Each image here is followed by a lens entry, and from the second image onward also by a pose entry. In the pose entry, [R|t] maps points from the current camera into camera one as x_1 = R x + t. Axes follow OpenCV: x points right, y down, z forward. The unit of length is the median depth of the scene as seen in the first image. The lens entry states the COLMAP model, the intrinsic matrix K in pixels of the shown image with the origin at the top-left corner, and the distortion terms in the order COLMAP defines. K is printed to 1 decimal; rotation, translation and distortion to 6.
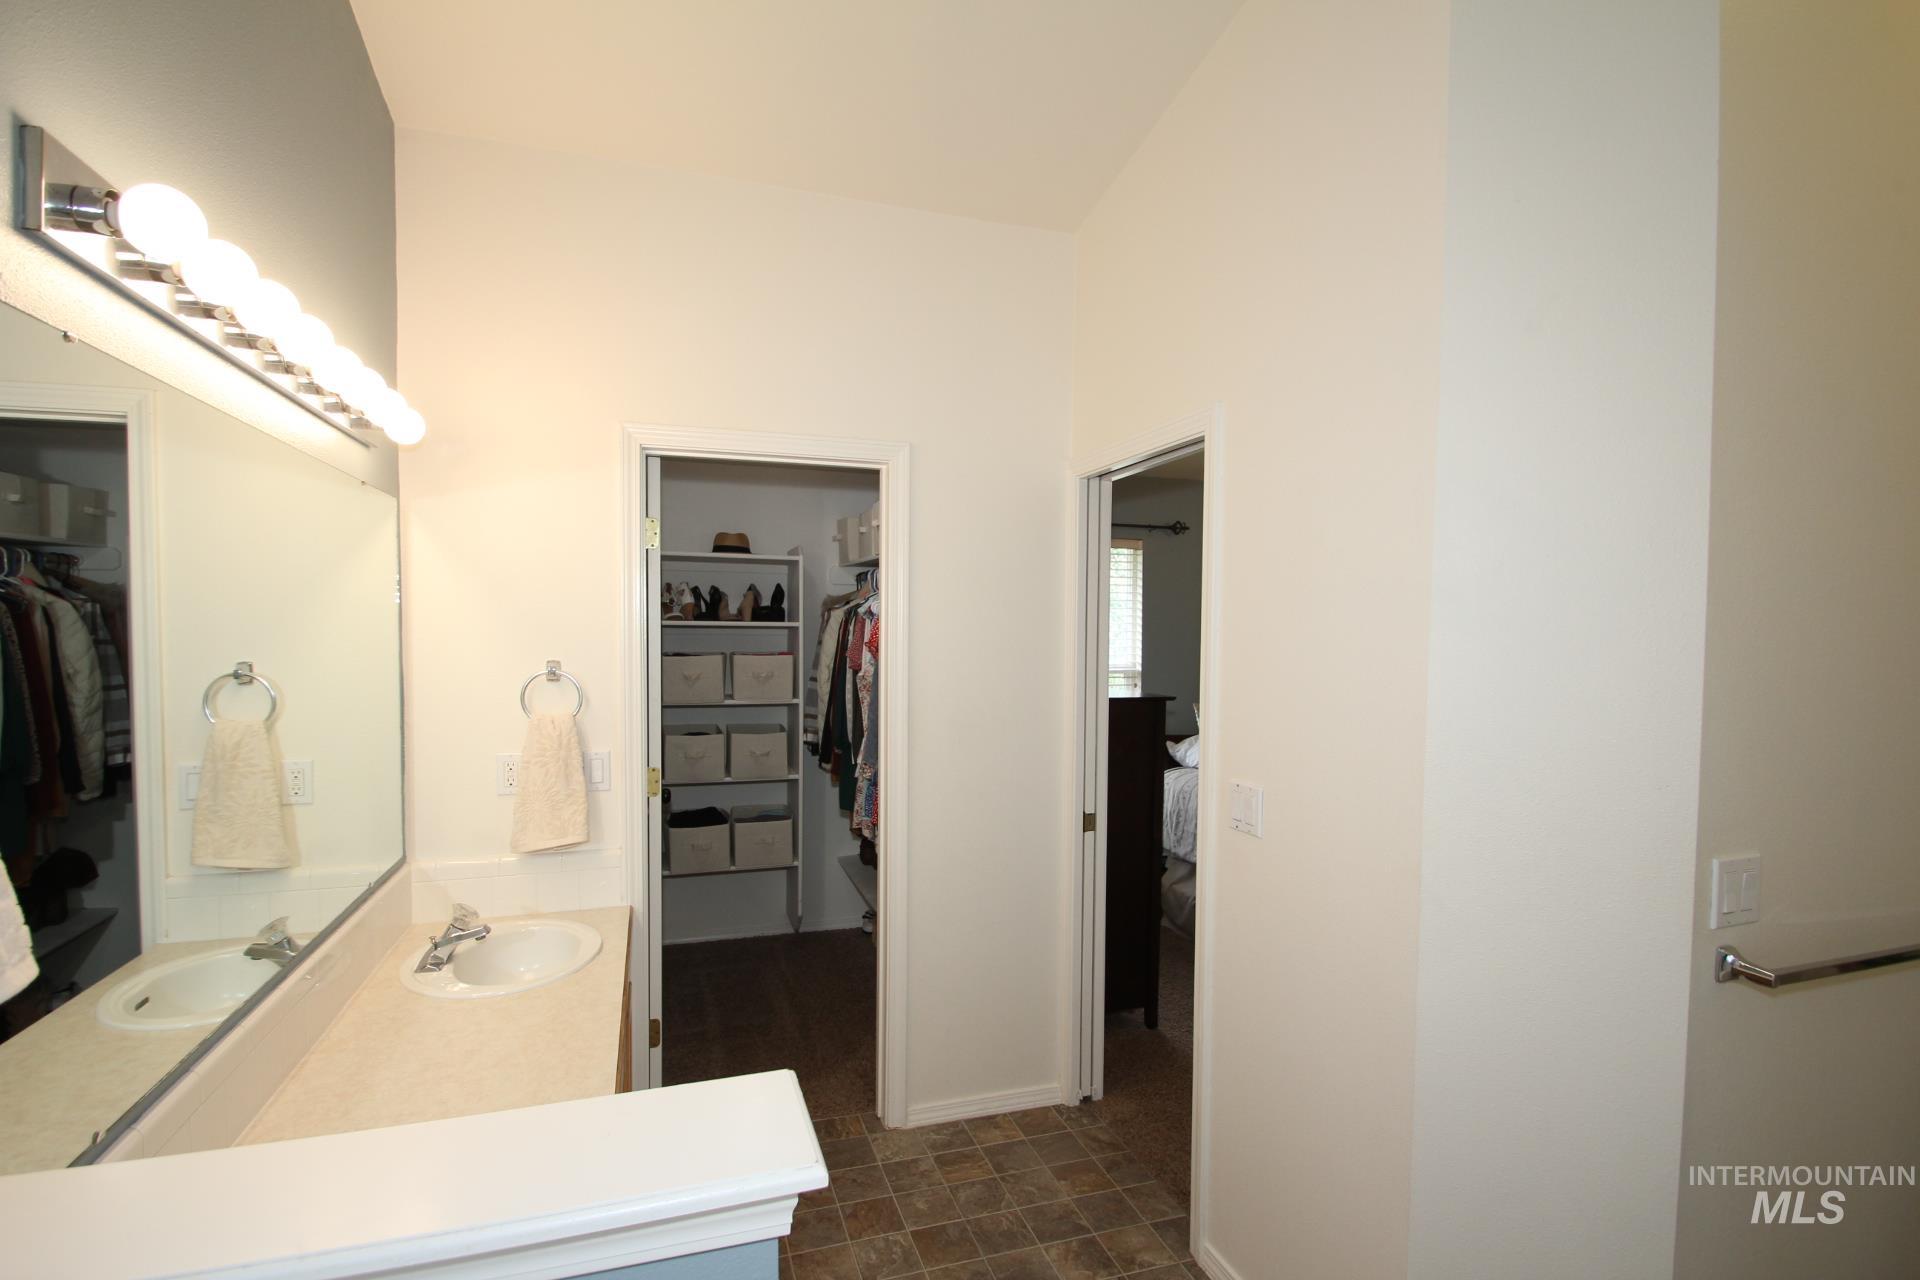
lens RADIAL K [[888.3, 0, 940.0], [0, 888.3, 662.3], [0, 0, 1]] dist [-0.001572, -0.000988]
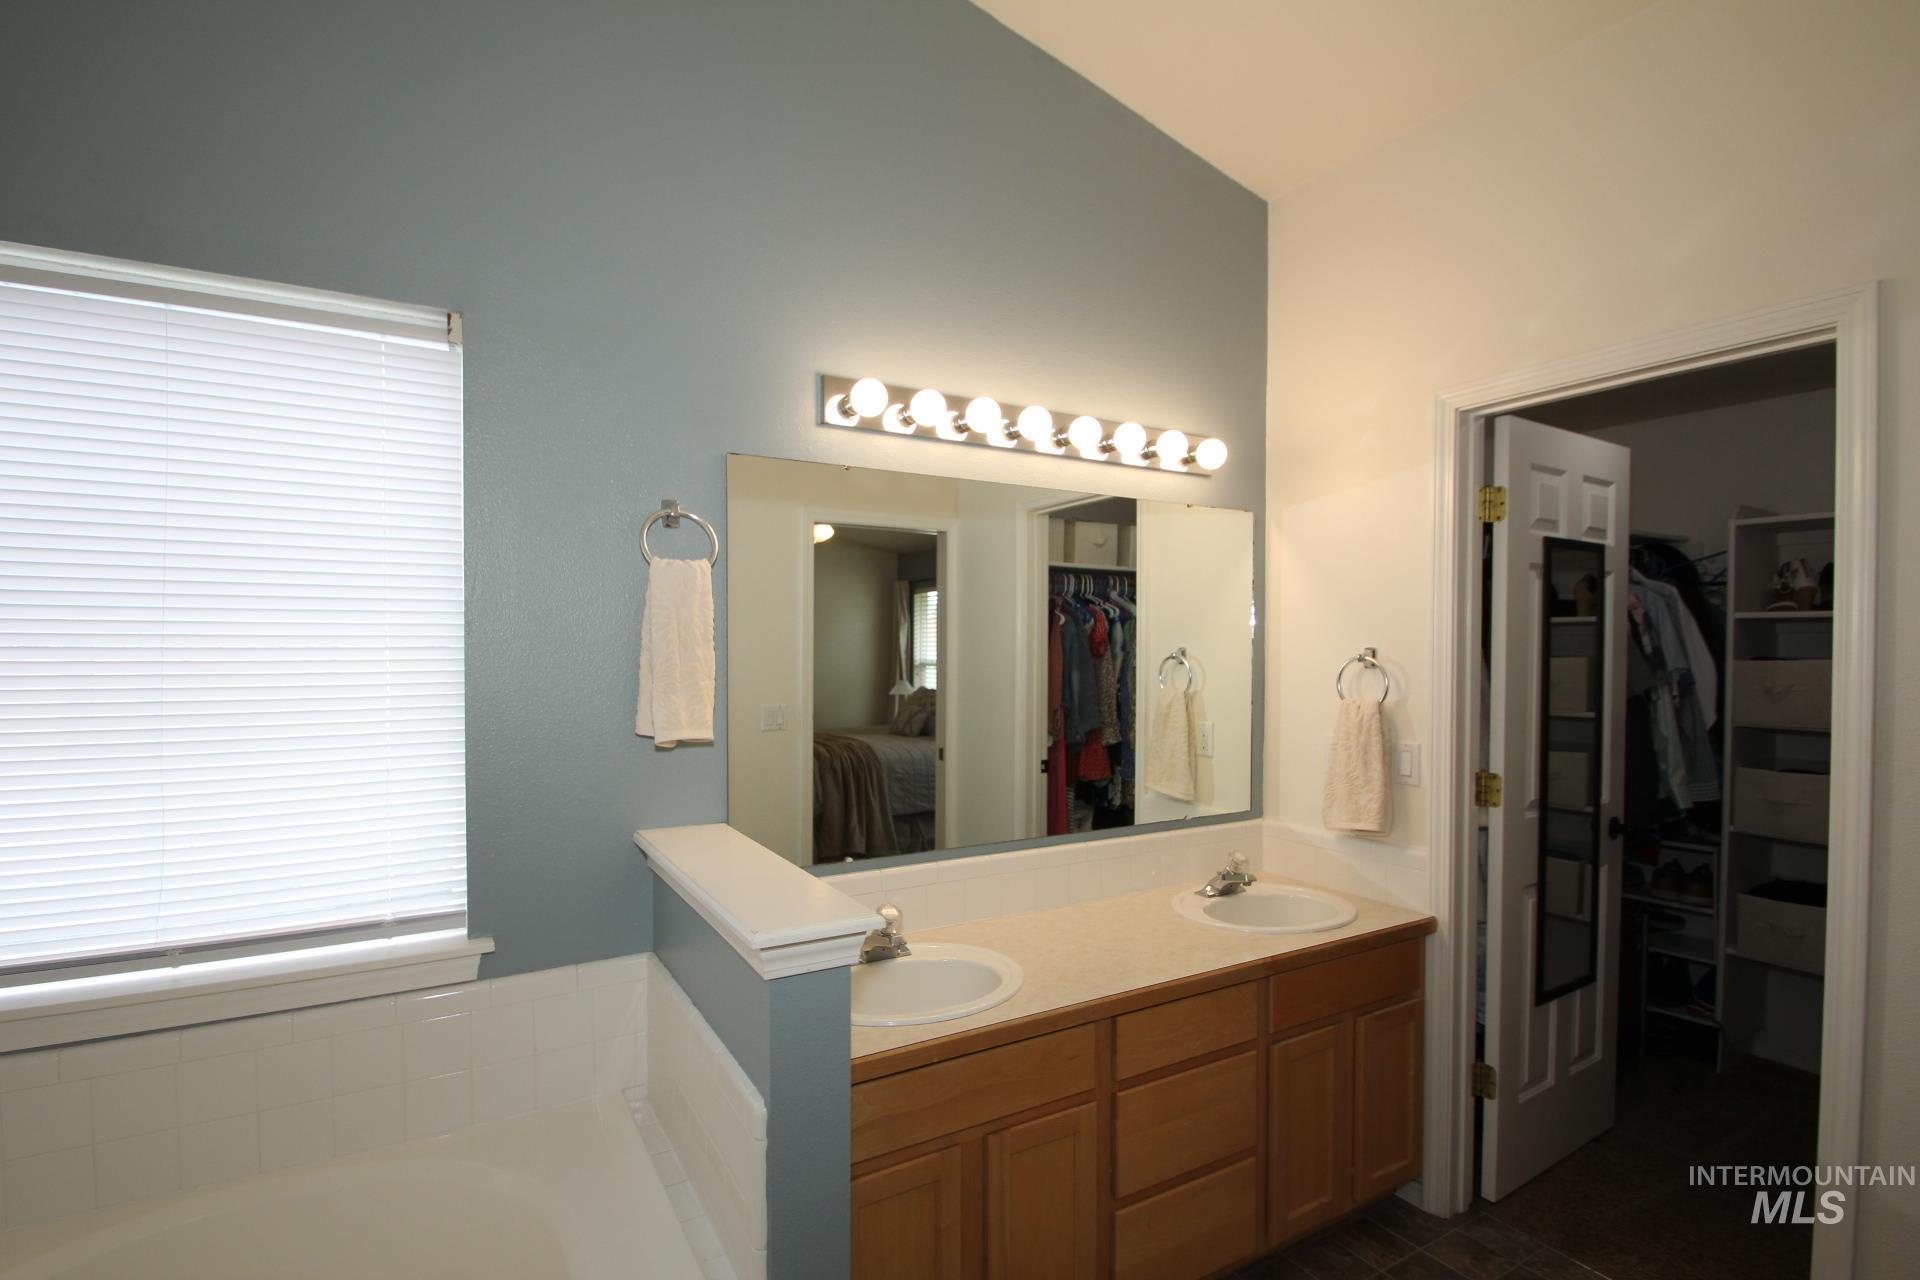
lens RADIAL K [[888.3, 0, 940.0], [0, 888.3, 662.3], [0, 0, 1]] dist [-0.001572, -0.000988]
pose [[0.218590, 0.010832, -0.975757, 0.451451], [-0.040537, 0.999176, 0.002011, 0.033271], [0.974975, 0.039115, 0.218849, 0.310088]]
